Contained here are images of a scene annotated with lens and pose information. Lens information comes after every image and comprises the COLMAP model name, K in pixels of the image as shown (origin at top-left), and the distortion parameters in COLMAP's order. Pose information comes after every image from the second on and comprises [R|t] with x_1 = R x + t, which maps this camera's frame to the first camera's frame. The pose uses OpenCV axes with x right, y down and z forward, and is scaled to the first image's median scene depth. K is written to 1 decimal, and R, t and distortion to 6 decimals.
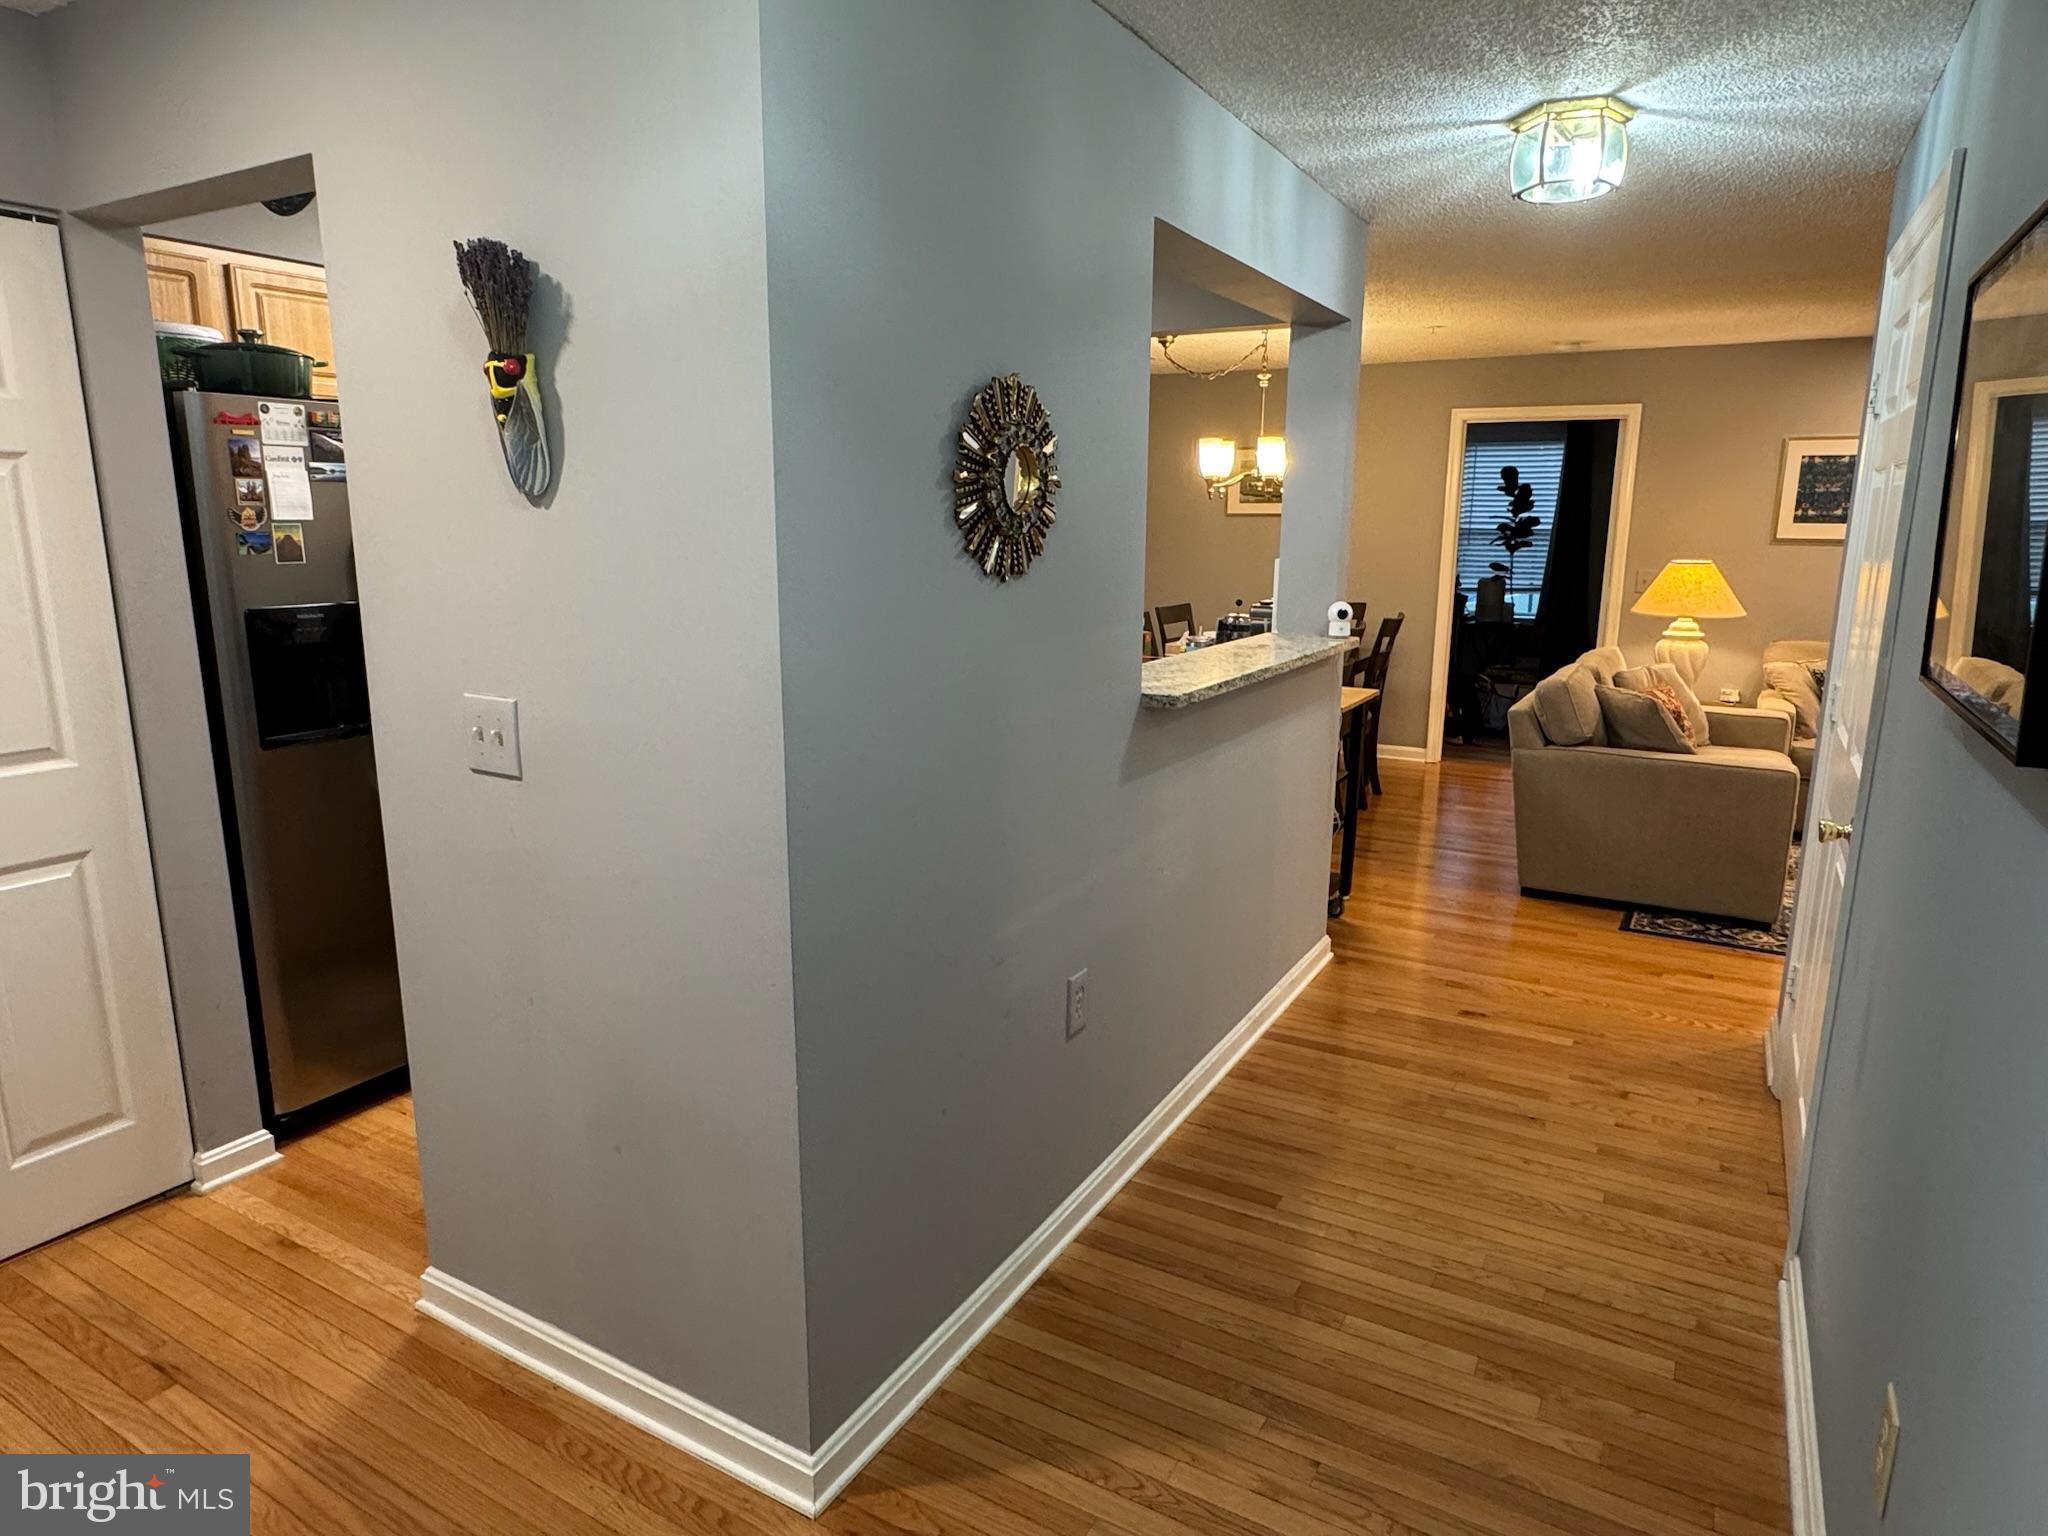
lens RADIAL K [[1217.8, 0, 1011.8], [0, 1217.8, 760.8], [0, 0, 1]] dist [0.000336, -0.000998]
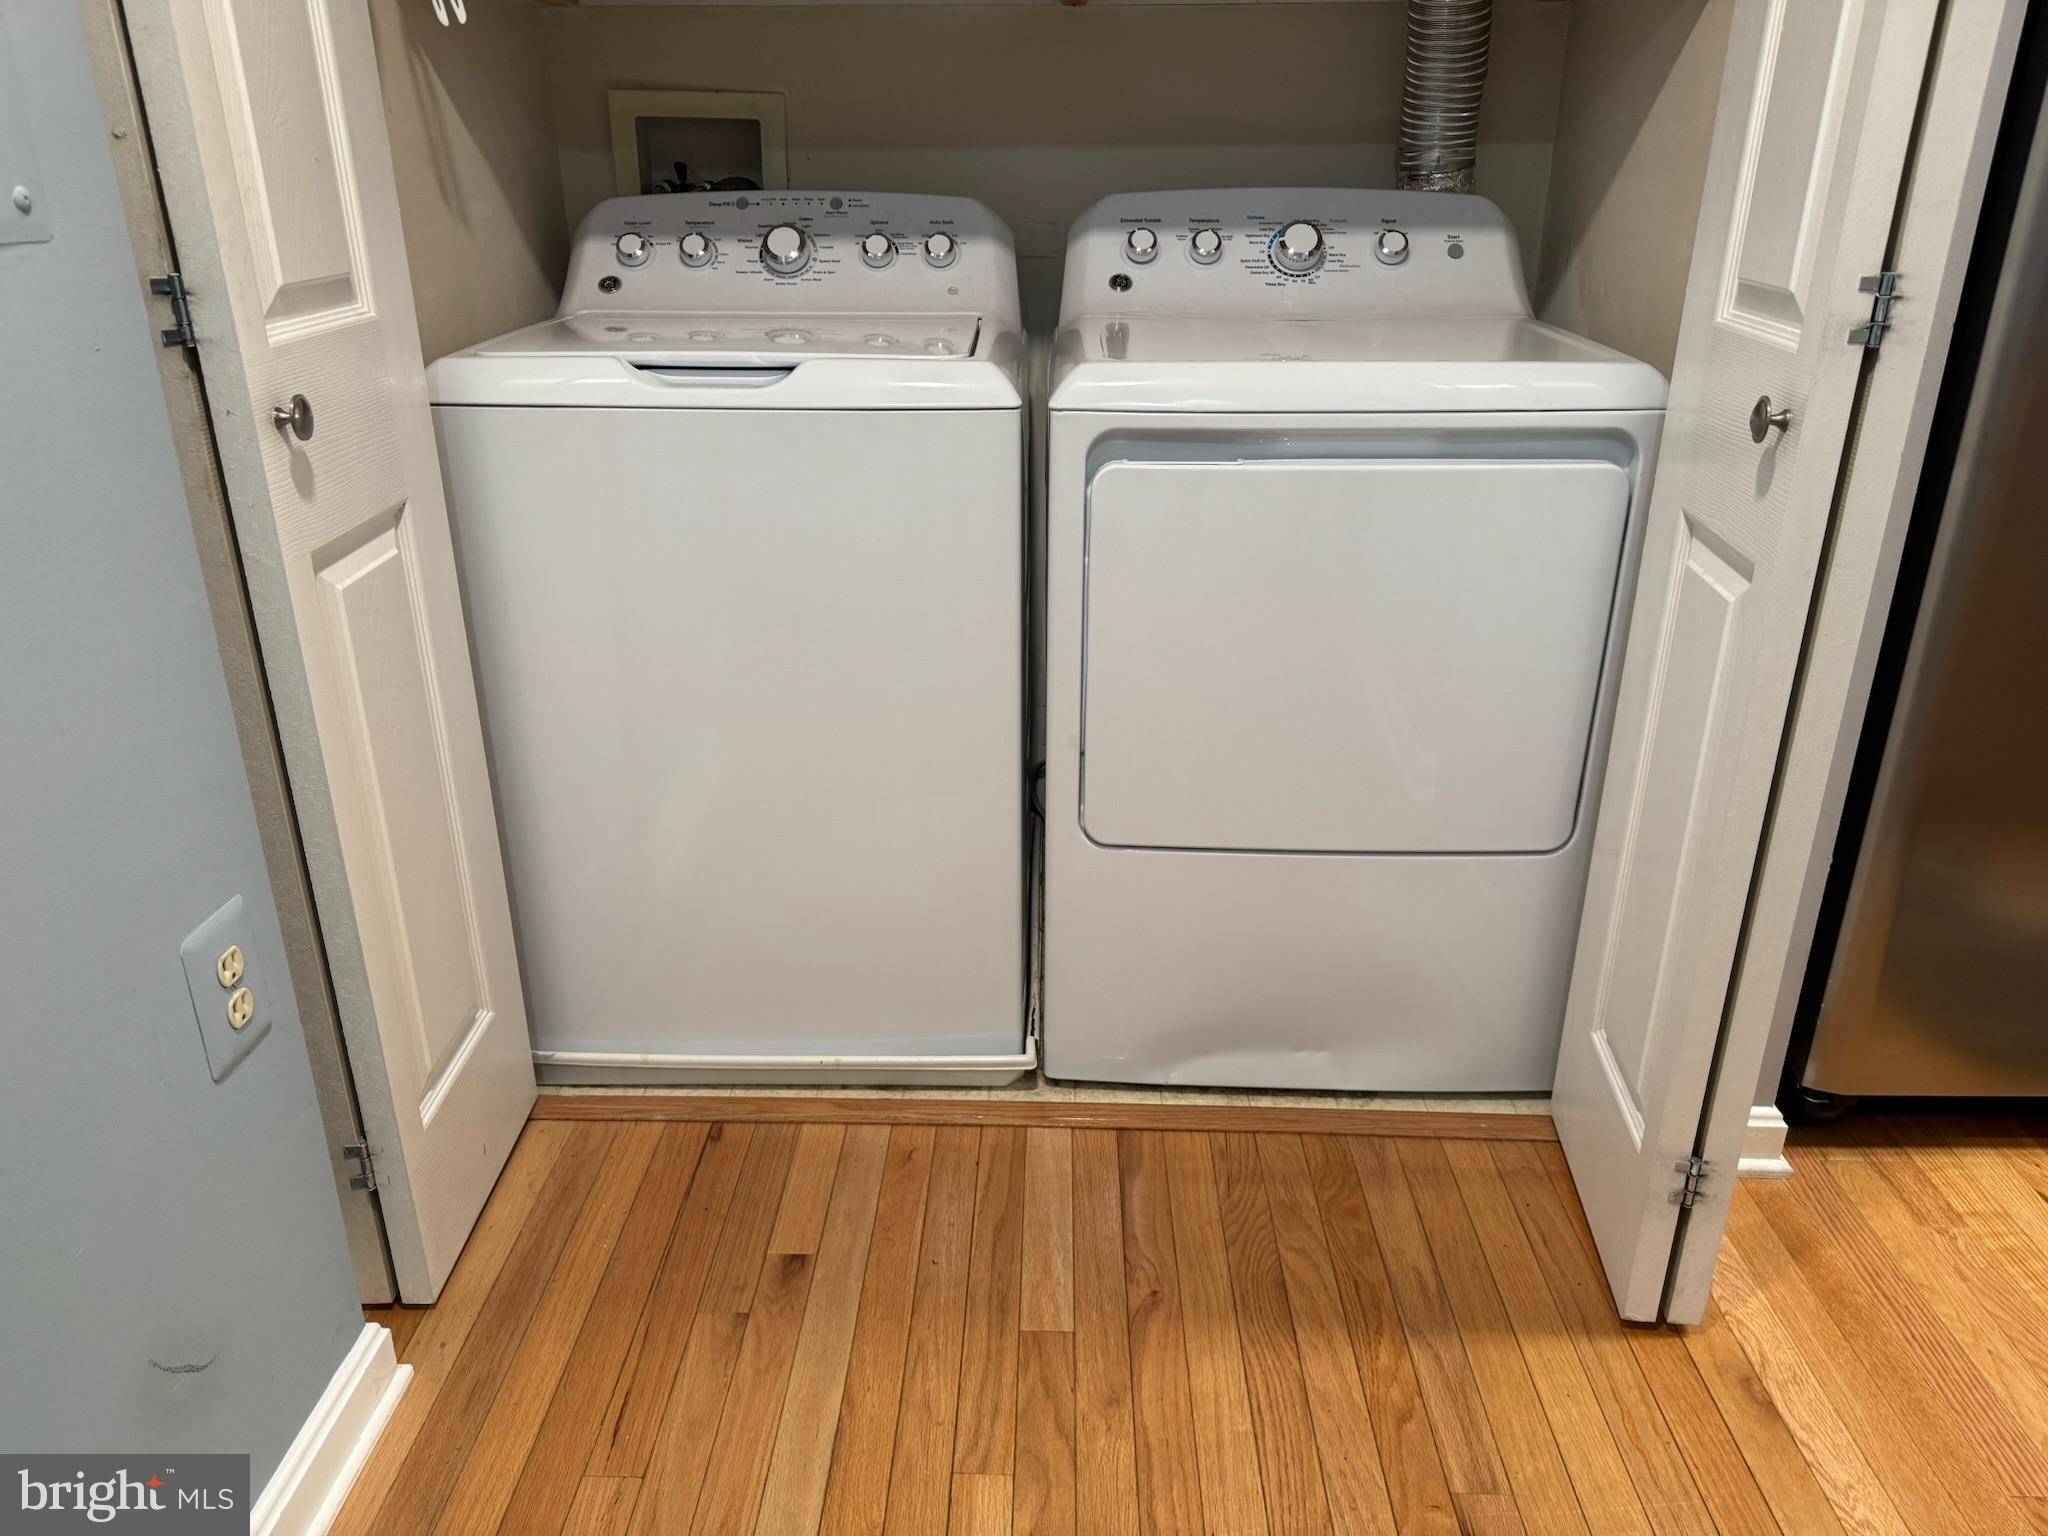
lens RADIAL K [[1449.1, 0, 1020.9], [0, 1449.1, 762.3], [0, 0, 1]] dist [0.060600, -0.027595]
pose [[0.473558, 0.341559, -0.811838, -0.306736], [-0.182385, 0.939794, 0.289005, 0.039643], [0.861672, 0.011207, 0.507342, 0.400325]]
